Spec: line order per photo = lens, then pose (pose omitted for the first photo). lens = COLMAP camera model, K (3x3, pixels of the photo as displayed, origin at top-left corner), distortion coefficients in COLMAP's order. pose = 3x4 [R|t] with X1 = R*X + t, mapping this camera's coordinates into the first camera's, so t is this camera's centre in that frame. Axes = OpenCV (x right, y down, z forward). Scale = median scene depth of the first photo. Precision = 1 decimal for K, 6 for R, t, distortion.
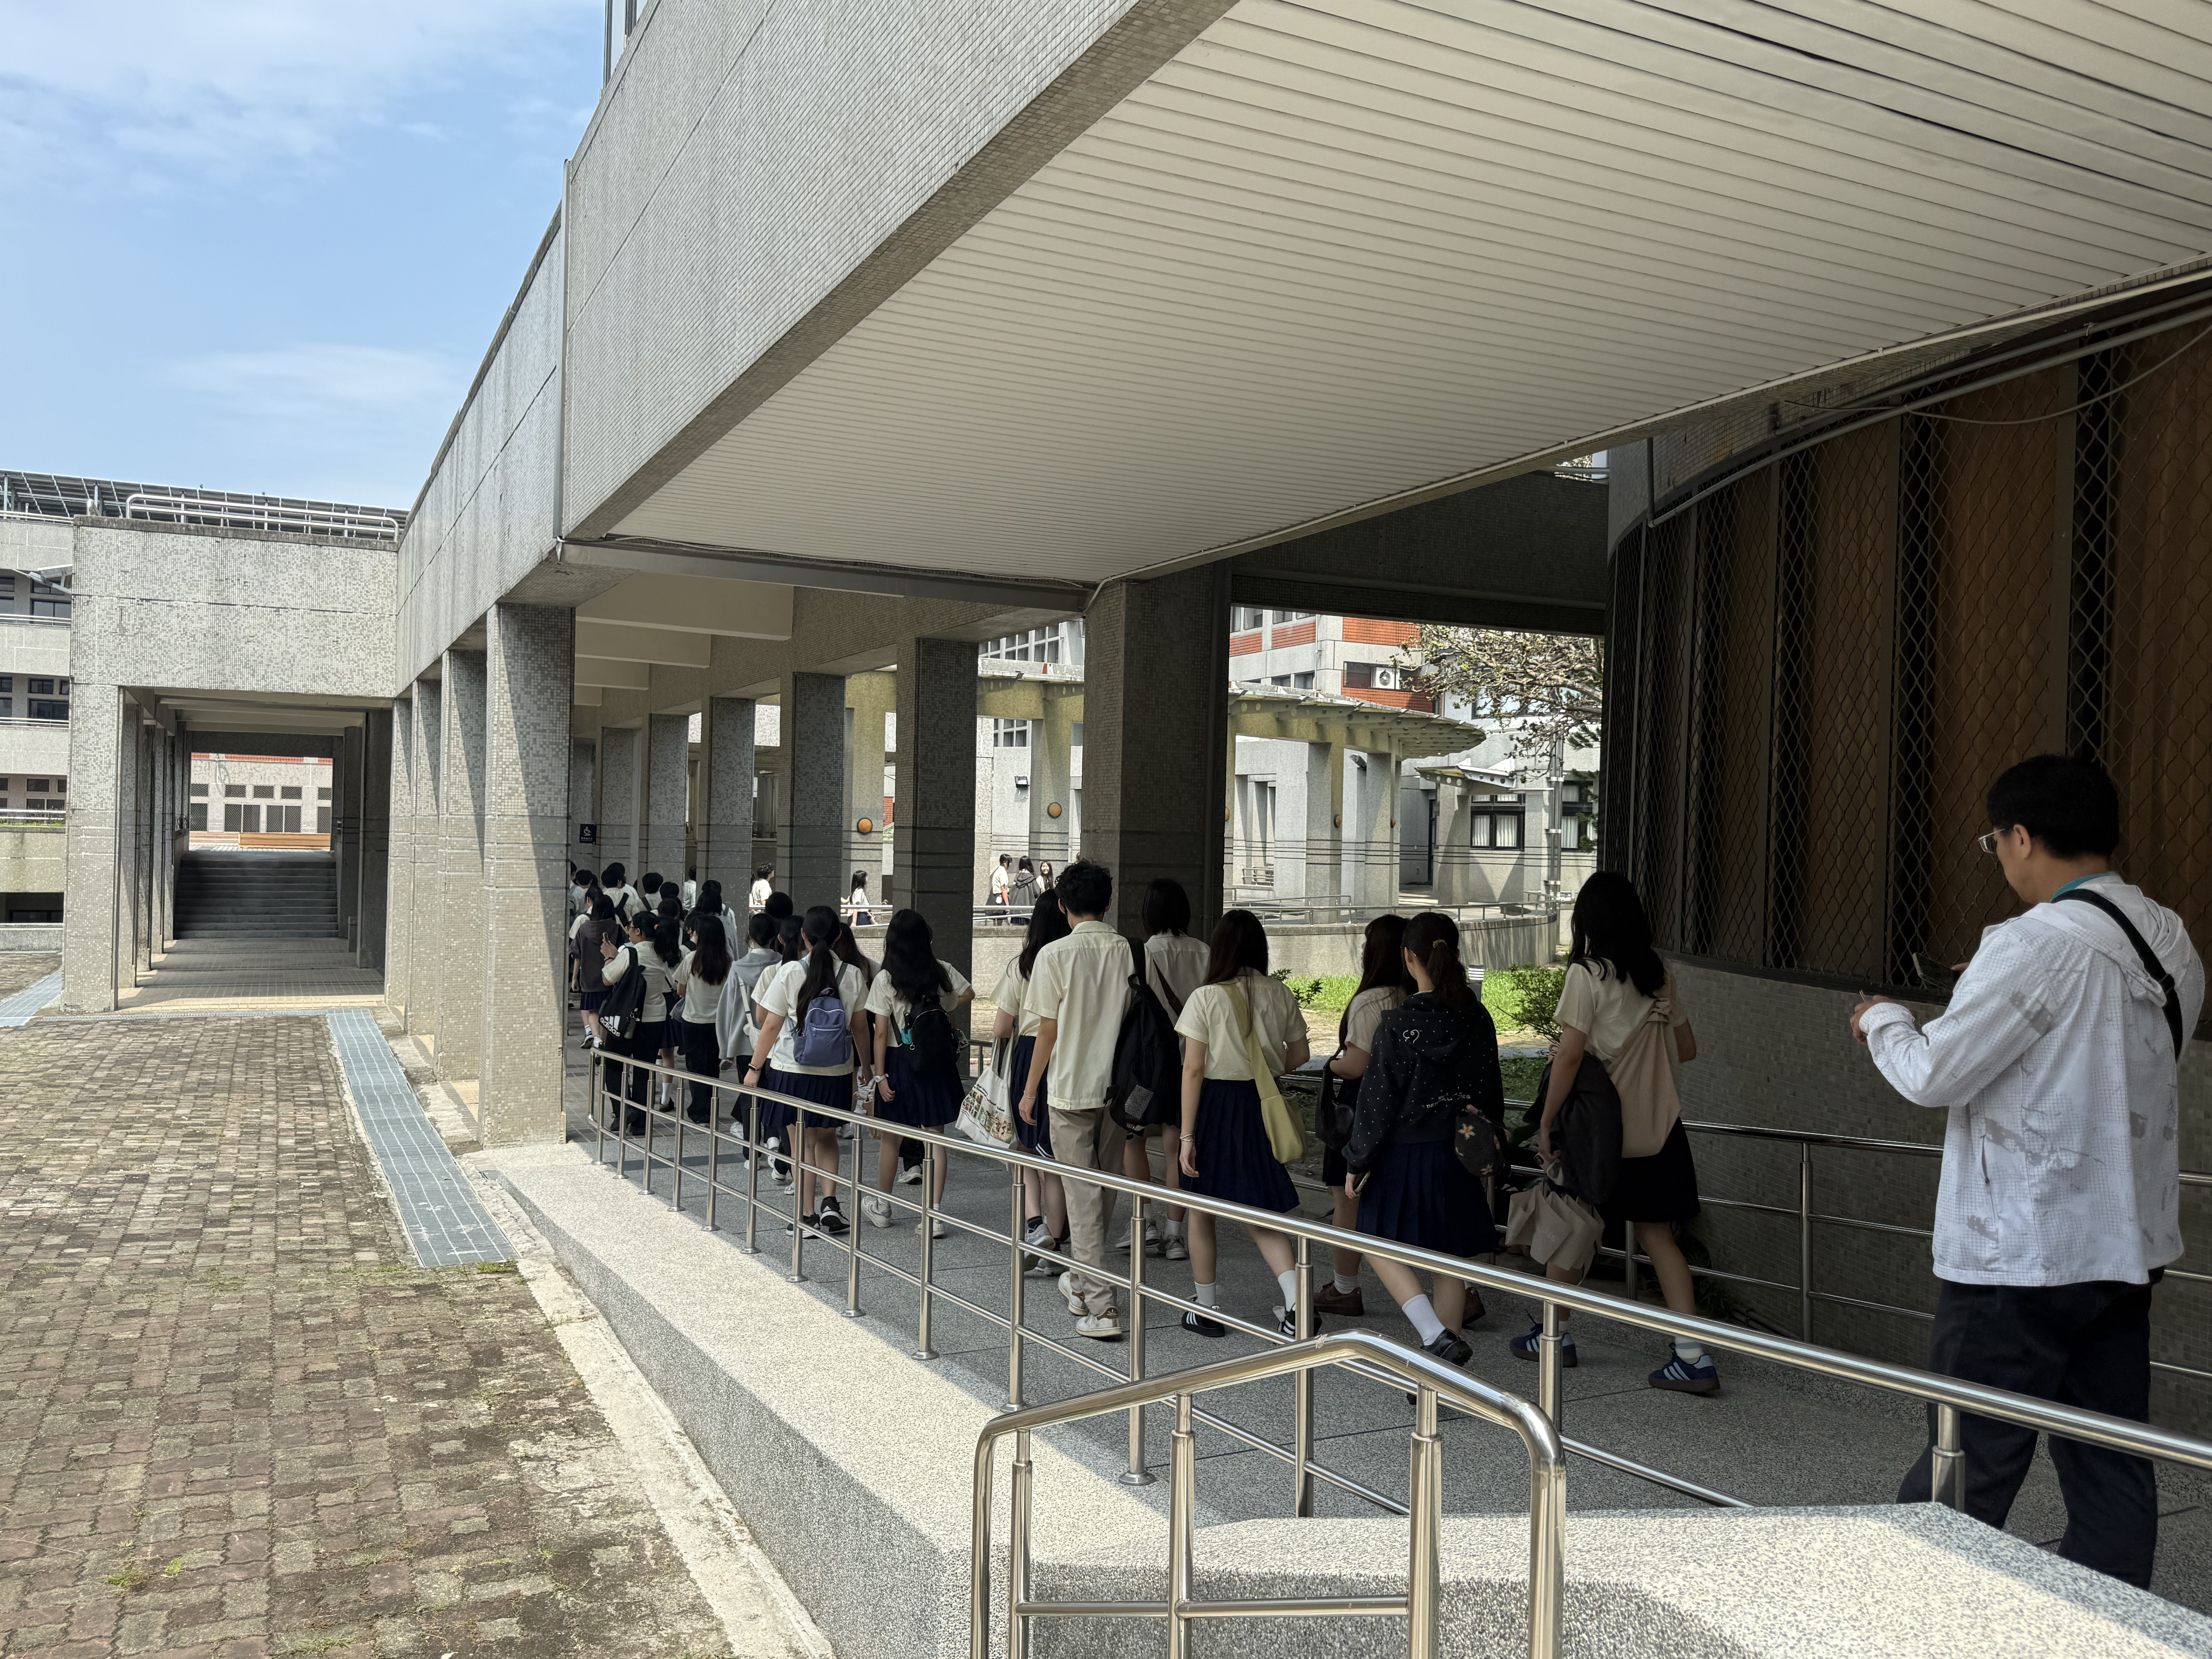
lens RADIAL K [[1701.9, 0, 1102.3], [0, 1701.9, 825.0], [0, 0, 1]] dist [-0.004360, 0.000566]
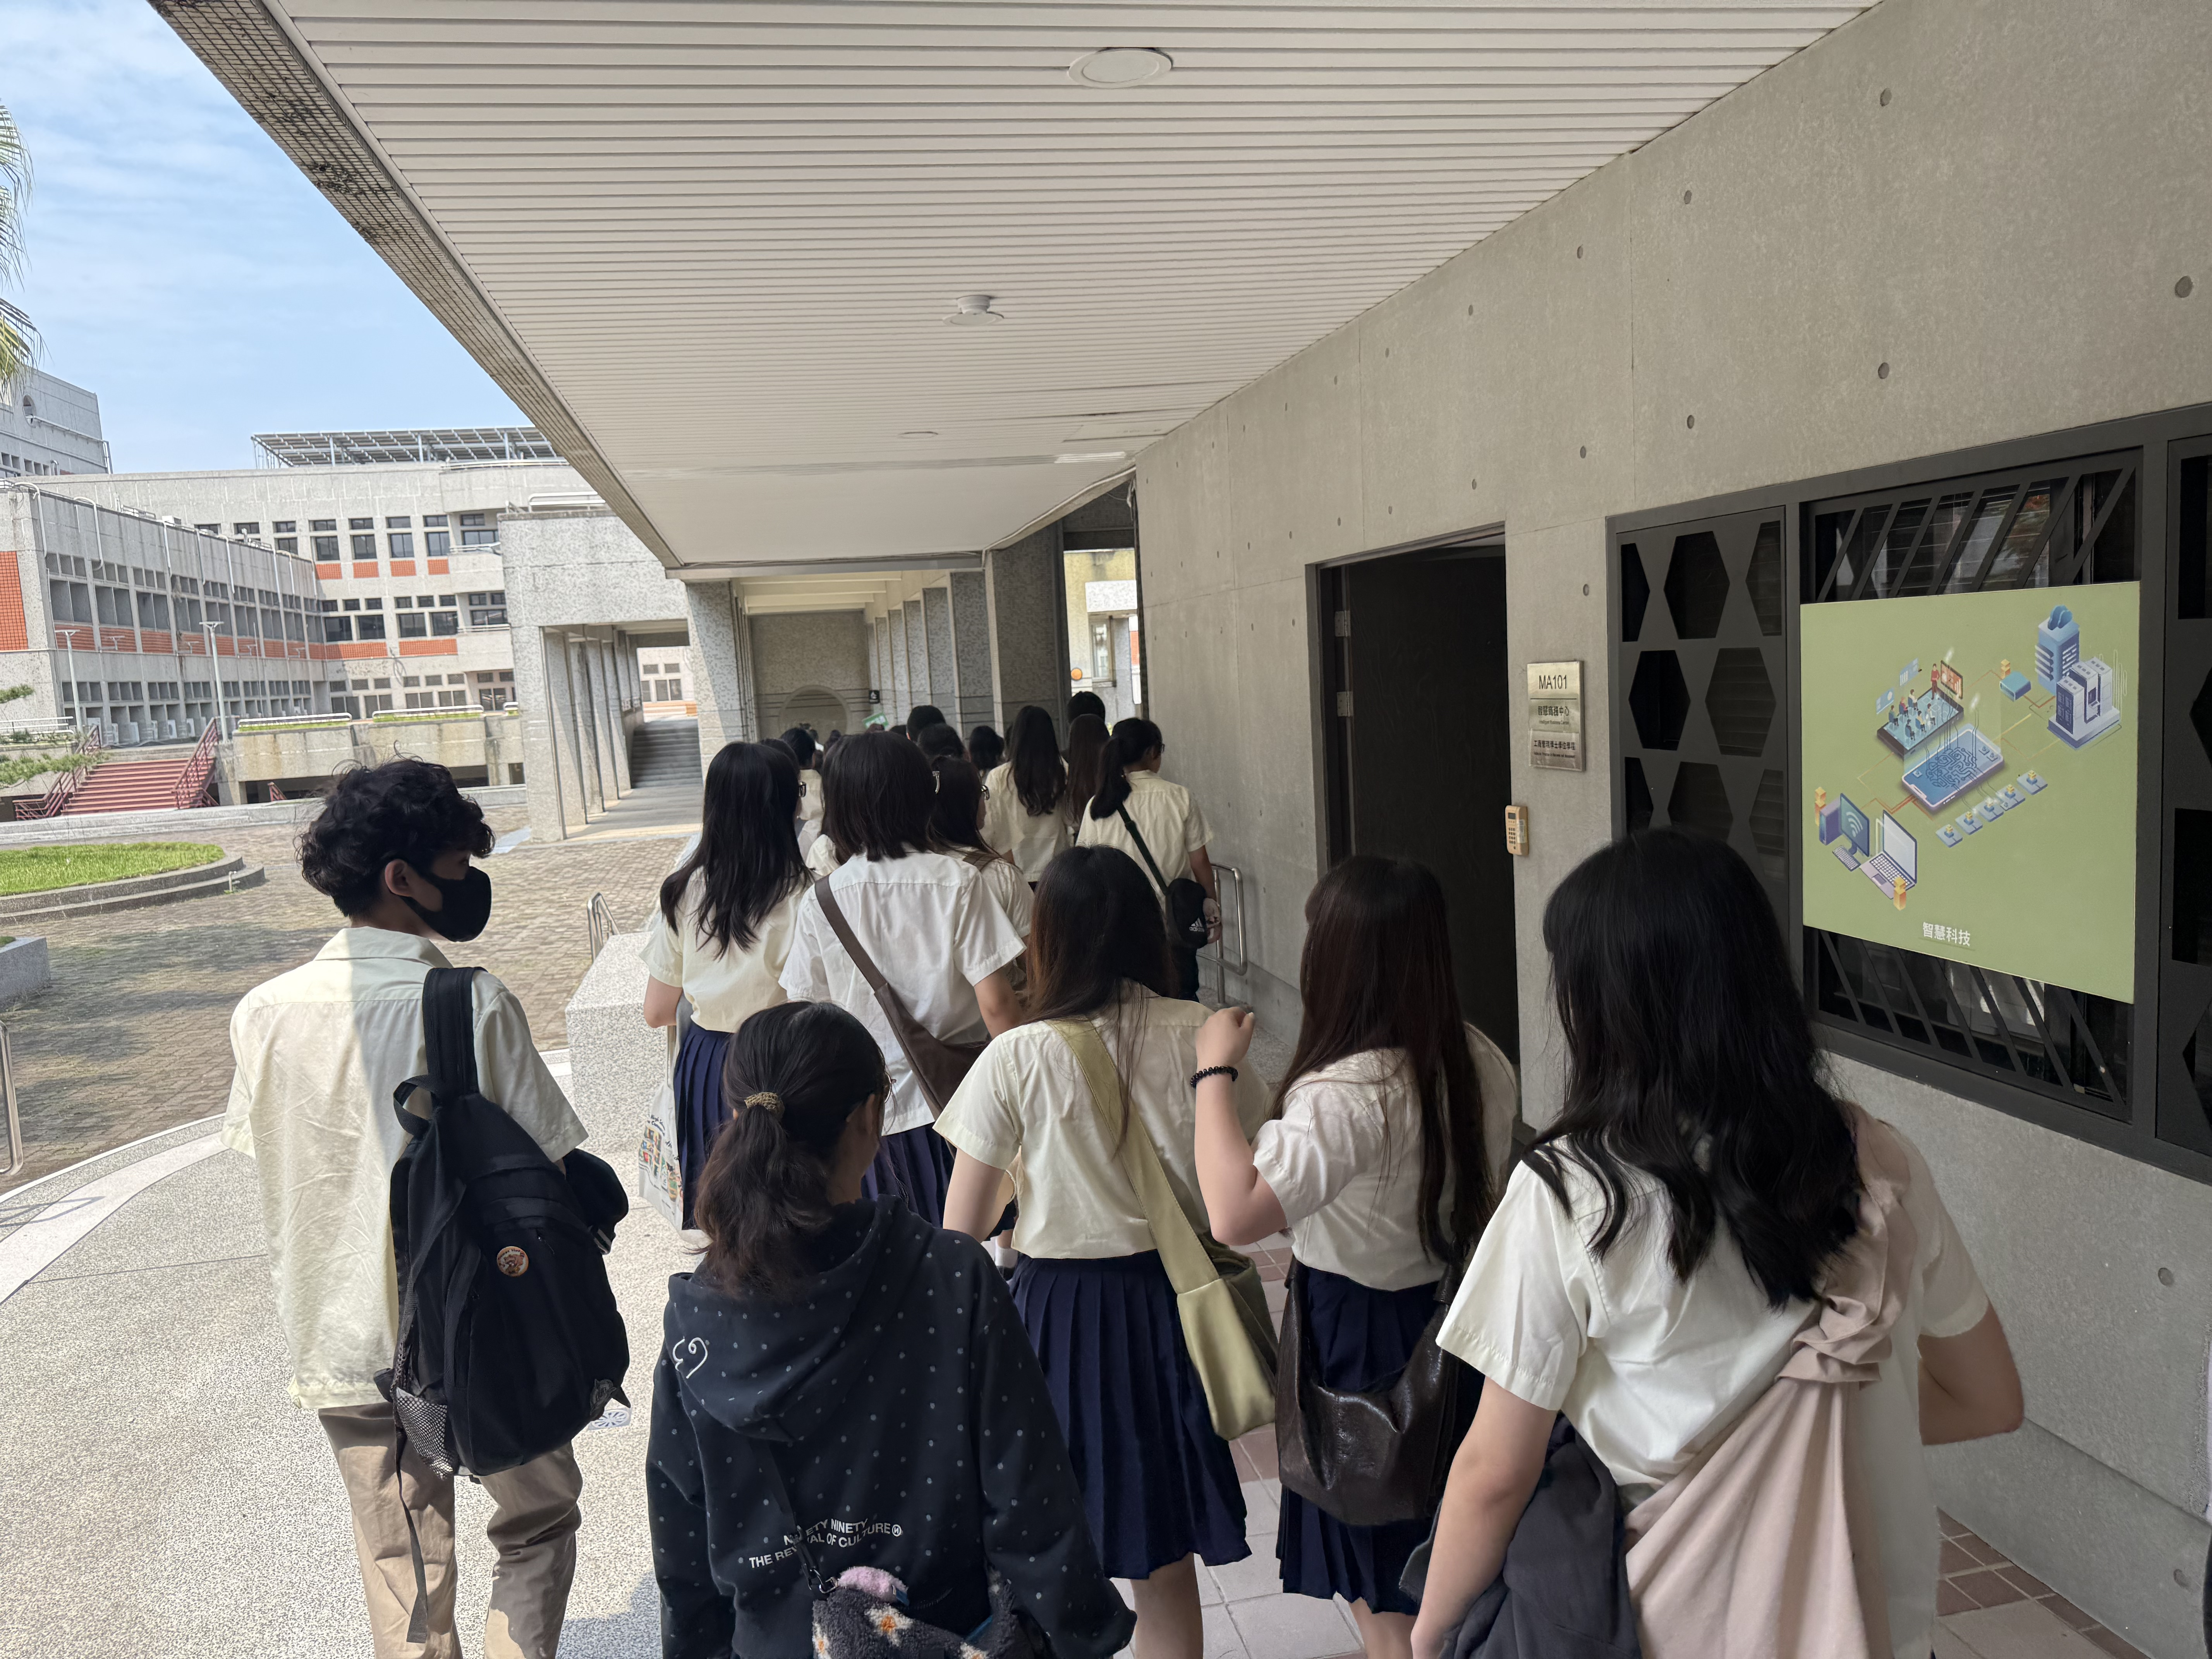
lens RADIAL K [[1570.9, 0, 1107.5], [0, 1570.9, 832.8], [0, 0, 1]] dist [0.005248, 0.000615]
pose [[0.968119, -0.050990, -0.245246, 0.204808], [0.080686, 0.990359, 0.112603, -0.014247], [0.237140, -0.128801, 0.962899, -0.207119]]
